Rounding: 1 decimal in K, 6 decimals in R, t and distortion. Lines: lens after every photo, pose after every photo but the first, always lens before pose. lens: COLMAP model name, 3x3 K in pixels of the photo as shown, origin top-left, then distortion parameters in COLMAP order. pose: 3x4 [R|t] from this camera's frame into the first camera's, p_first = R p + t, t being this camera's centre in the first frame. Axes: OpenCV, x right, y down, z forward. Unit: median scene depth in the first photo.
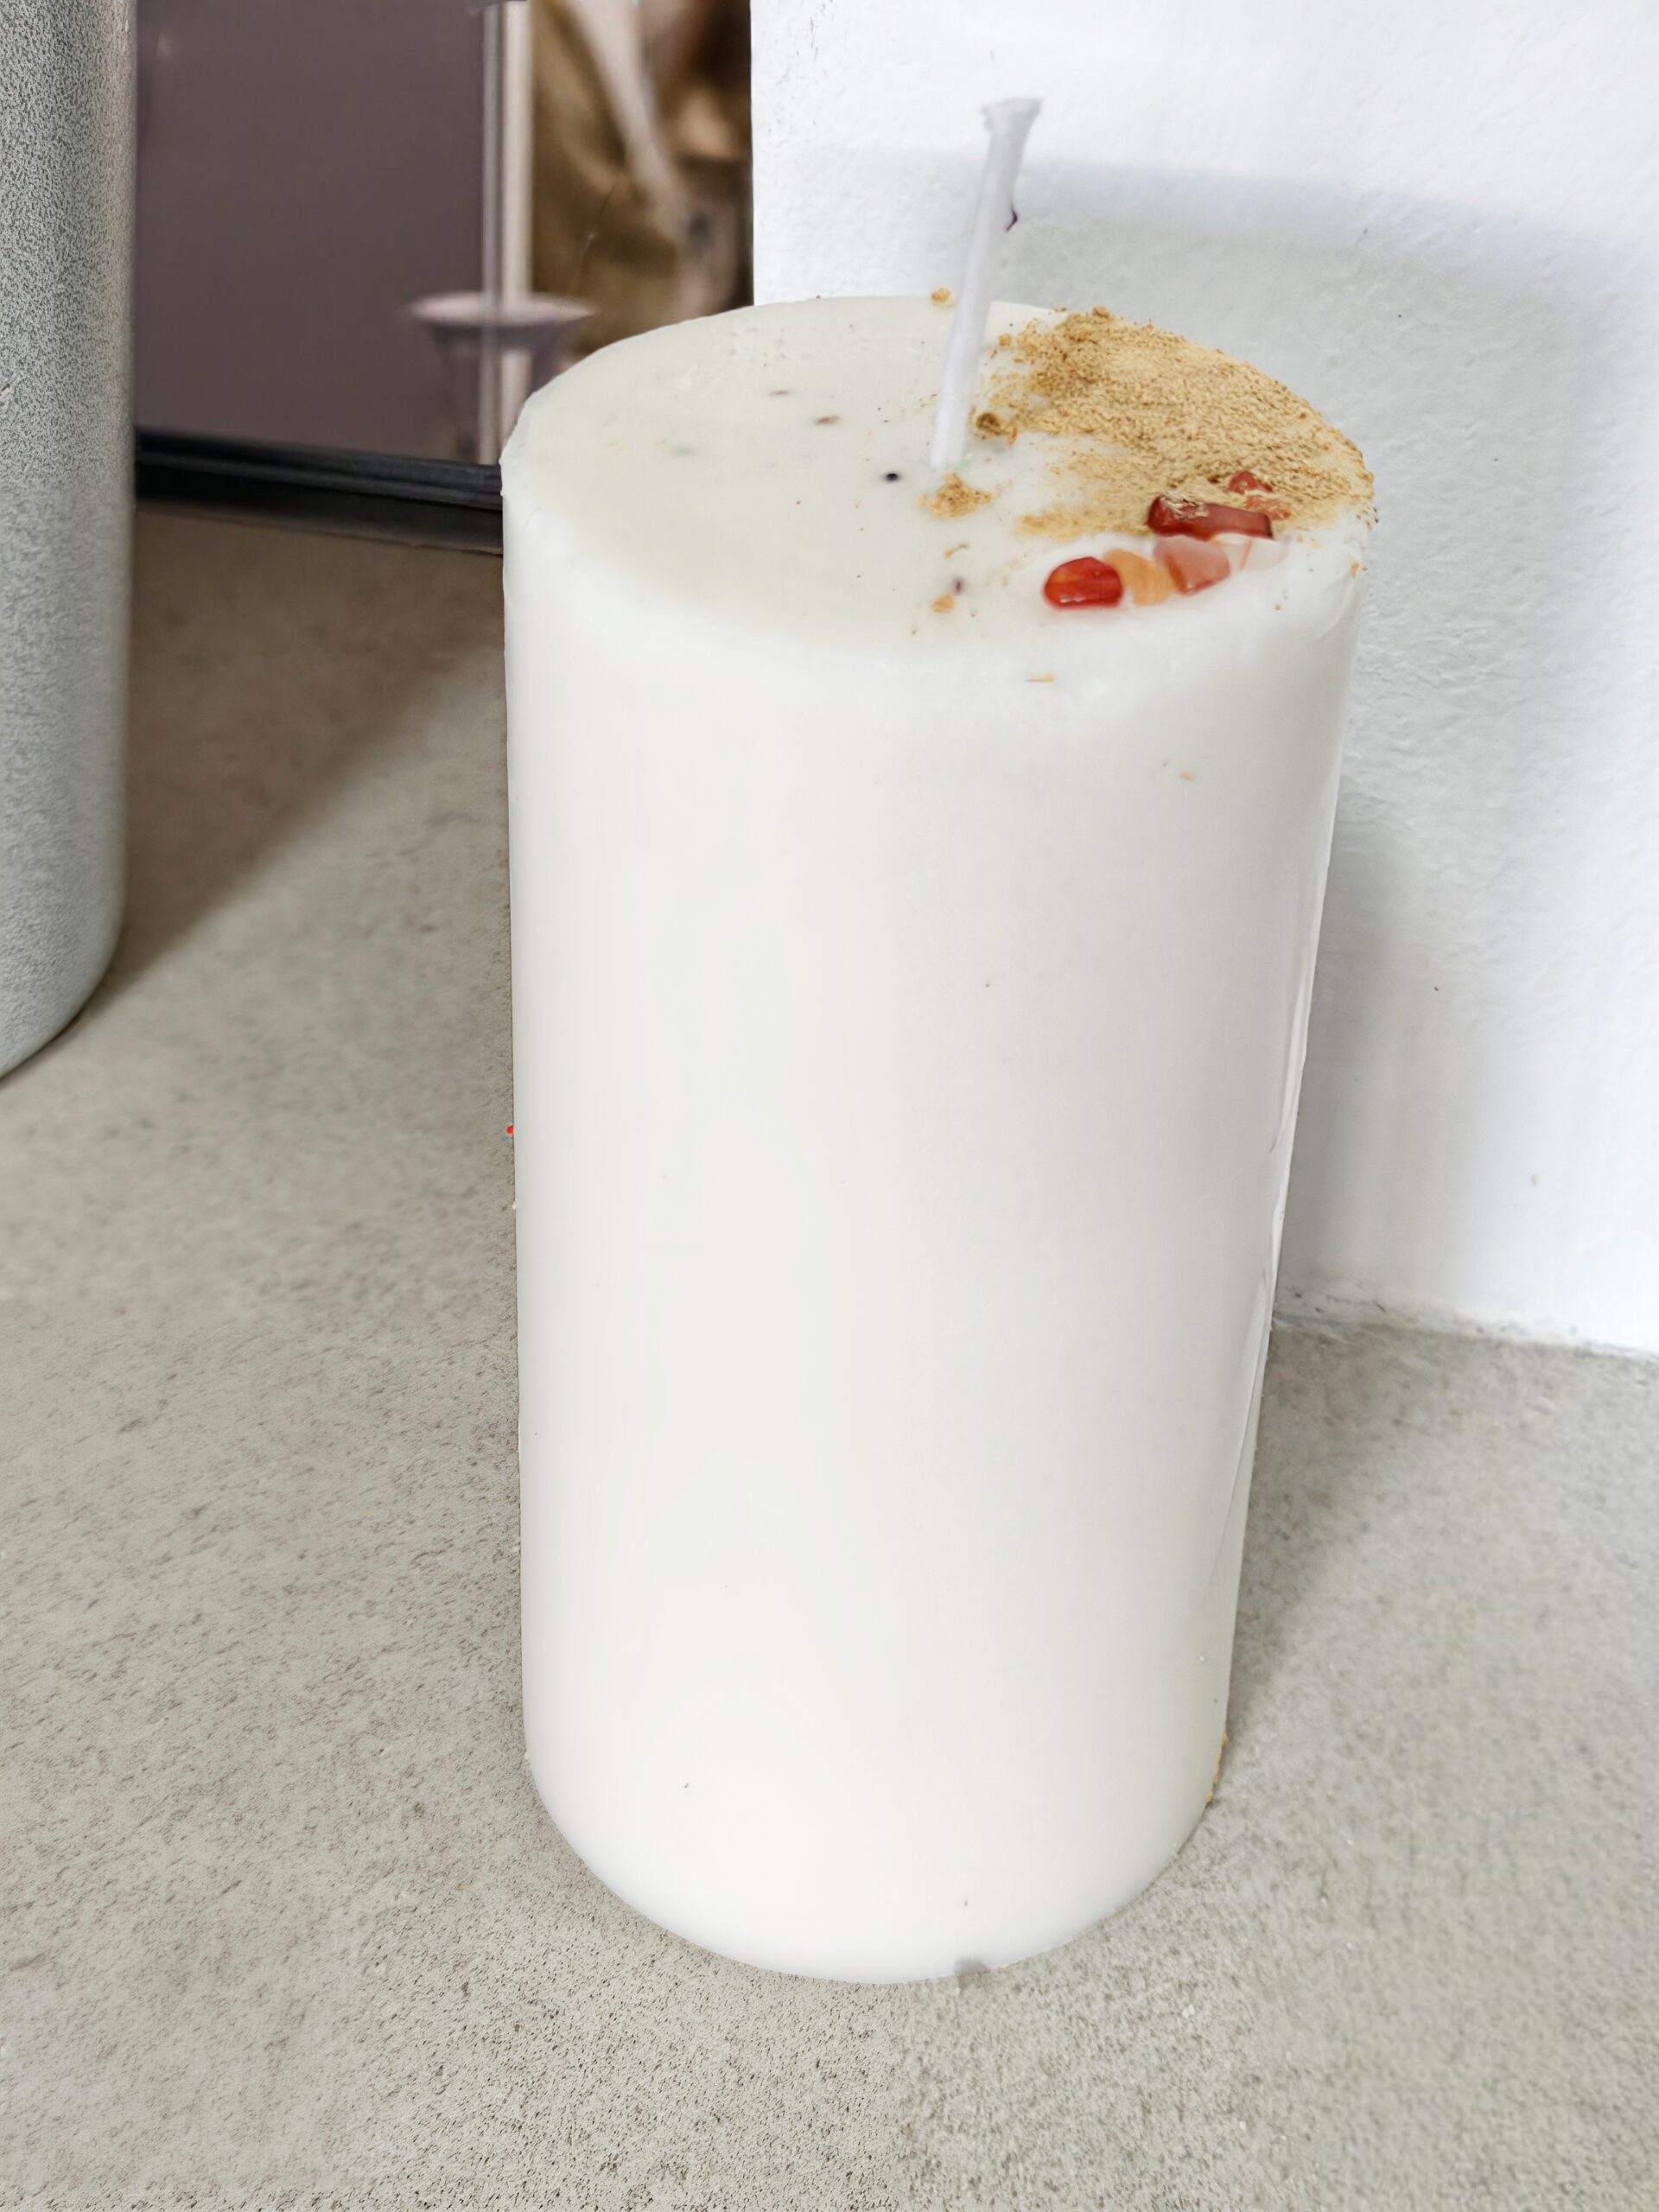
lens RADIAL K [[3710.0, 0, 831.8], [0, 3710.0, 1106.2], [0, 0, 1]] dist [-0.056088, 0.000000]
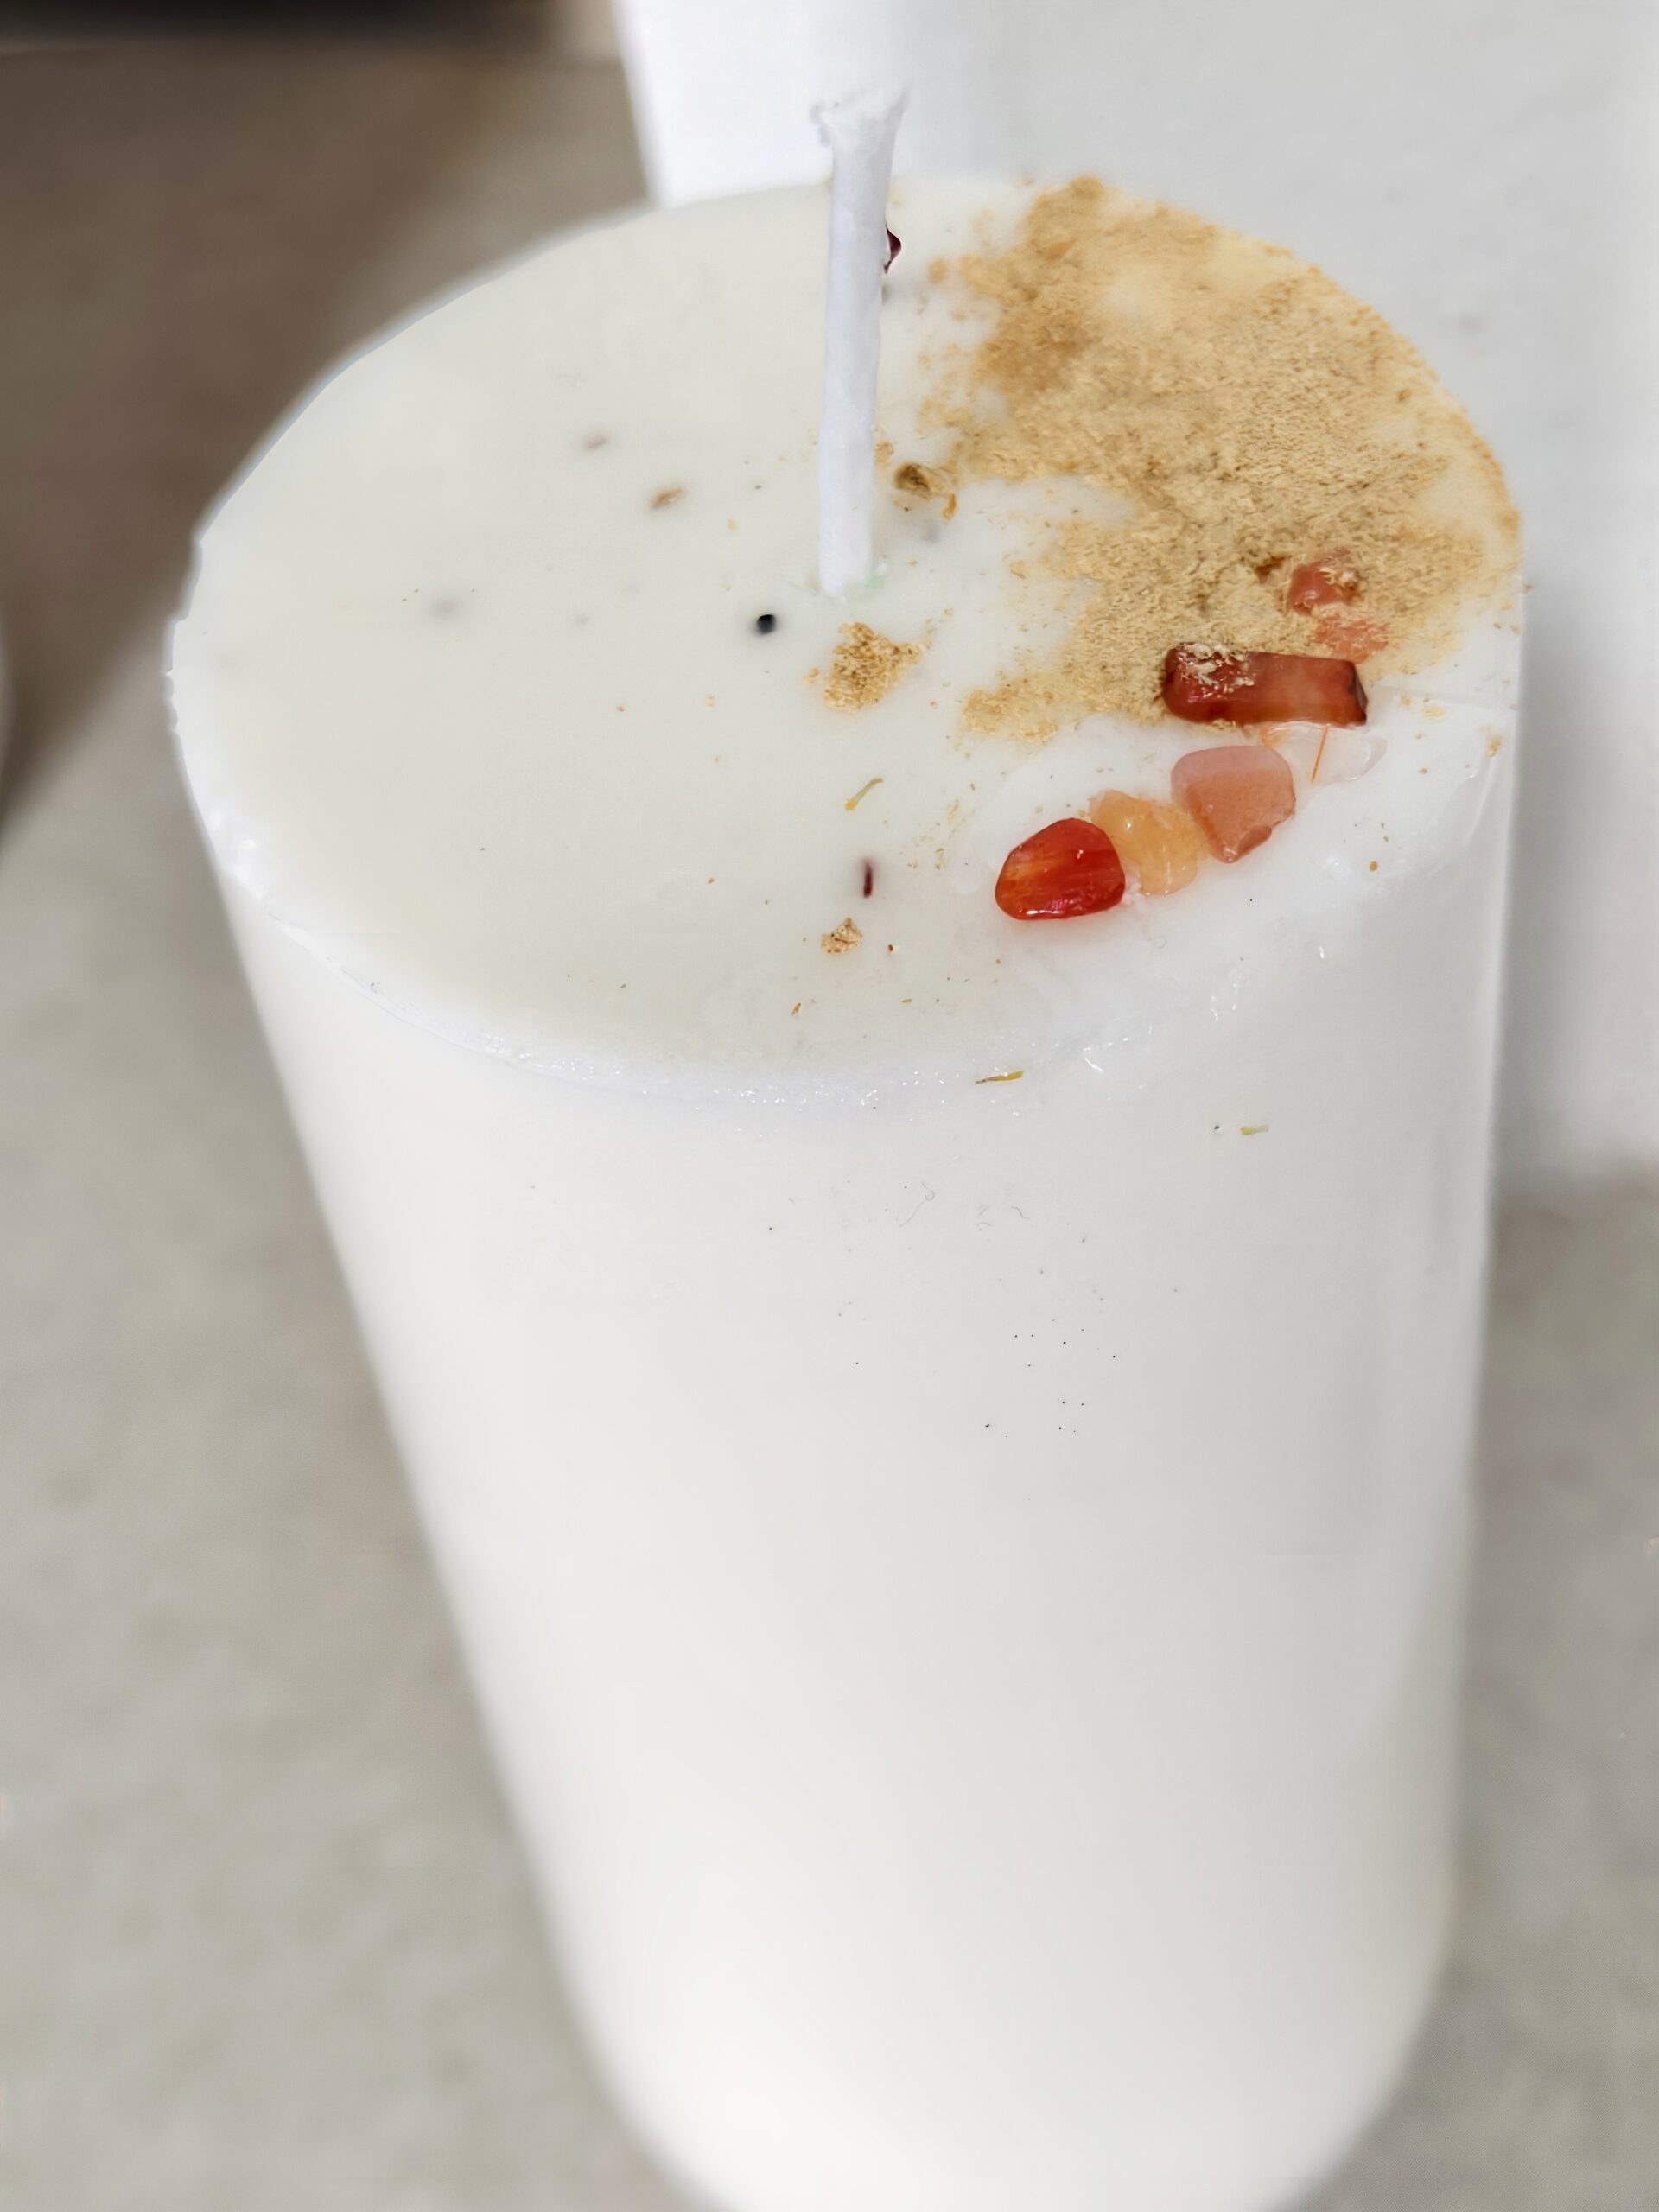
lens RADIAL K [[3710.0, 0, 825.7], [0, 3710.0, 1105.3], [0, 0, 1]] dist [-0.056088, 0.000000]
pose [[0.990596, -0.099891, -0.093490, 0.077981], [0.121659, 0.955735, 0.267898, -0.258964], [0.062591, -0.276753, 0.958901, 0.357341]]
